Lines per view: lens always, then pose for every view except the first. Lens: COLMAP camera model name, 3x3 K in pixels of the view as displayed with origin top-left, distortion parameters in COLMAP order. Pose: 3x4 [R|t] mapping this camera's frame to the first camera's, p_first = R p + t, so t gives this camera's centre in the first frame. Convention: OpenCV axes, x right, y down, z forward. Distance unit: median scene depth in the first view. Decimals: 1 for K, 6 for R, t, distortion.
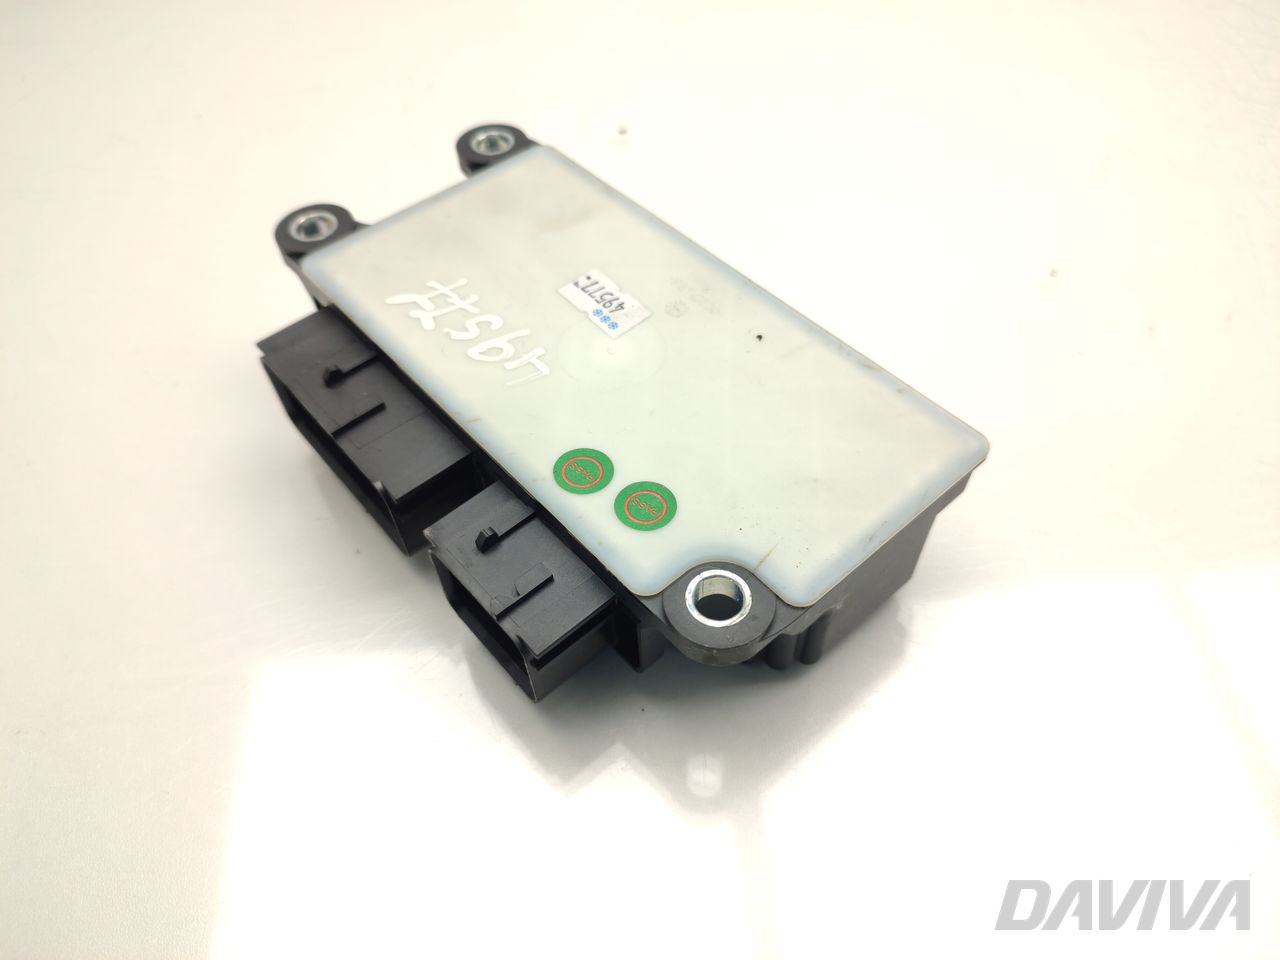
lens RADIAL K [[940.9, 0, 640.0], [0, 940.9, 480.0], [0, 0, 1]] dist [0.058565, -0.002057]
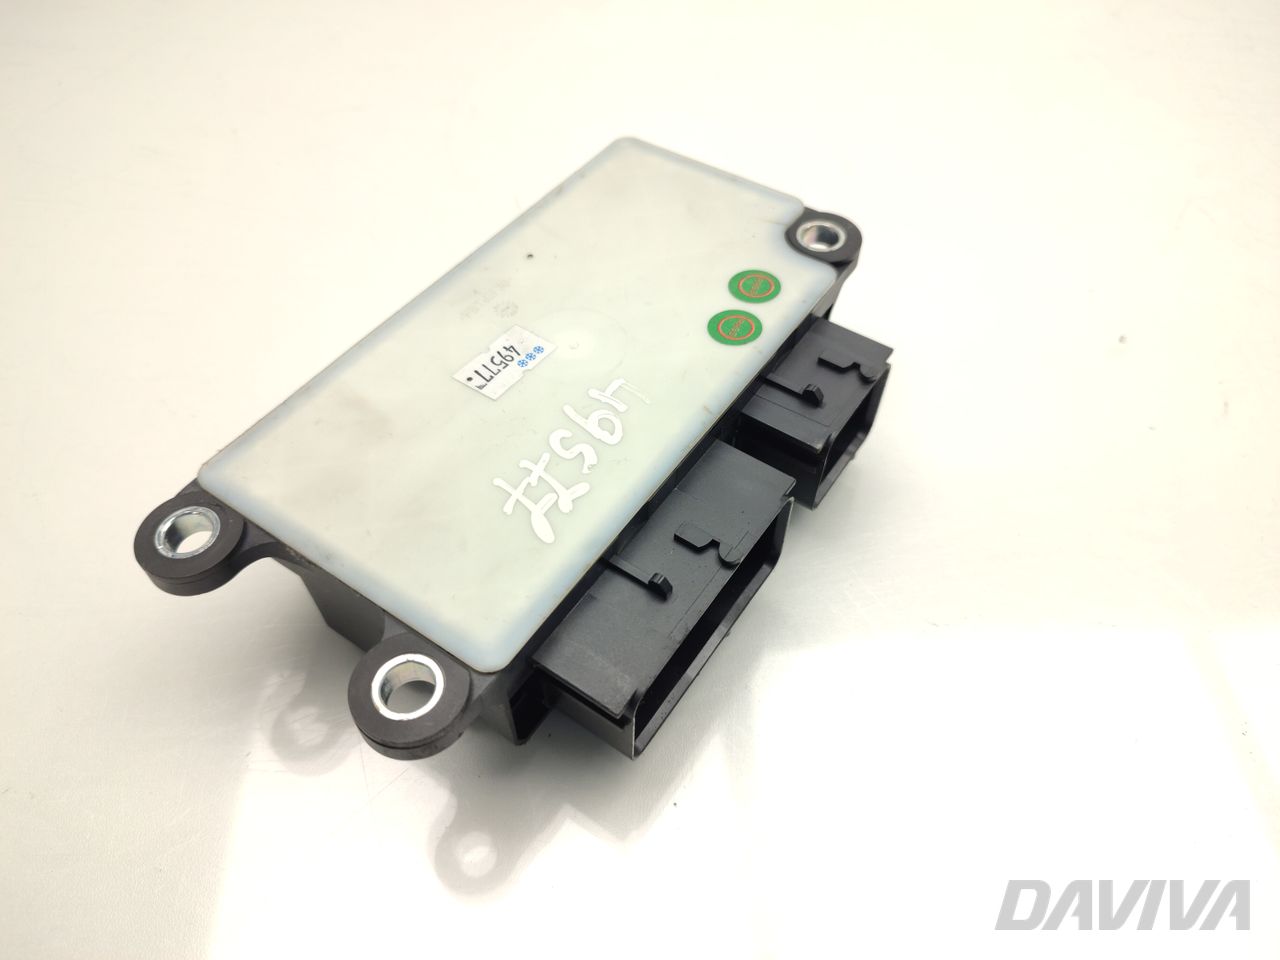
lens RADIAL K [[940.9, 0, 640.0], [0, 940.9, 480.0], [0, 0, 1]] dist [0.058565, -0.002057]
pose [[-0.253067, -0.733261, 0.631099, -0.750104], [0.761990, 0.250863, 0.597025, -0.618554], [-0.596094, 0.631978, 0.495252, 0.539345]]
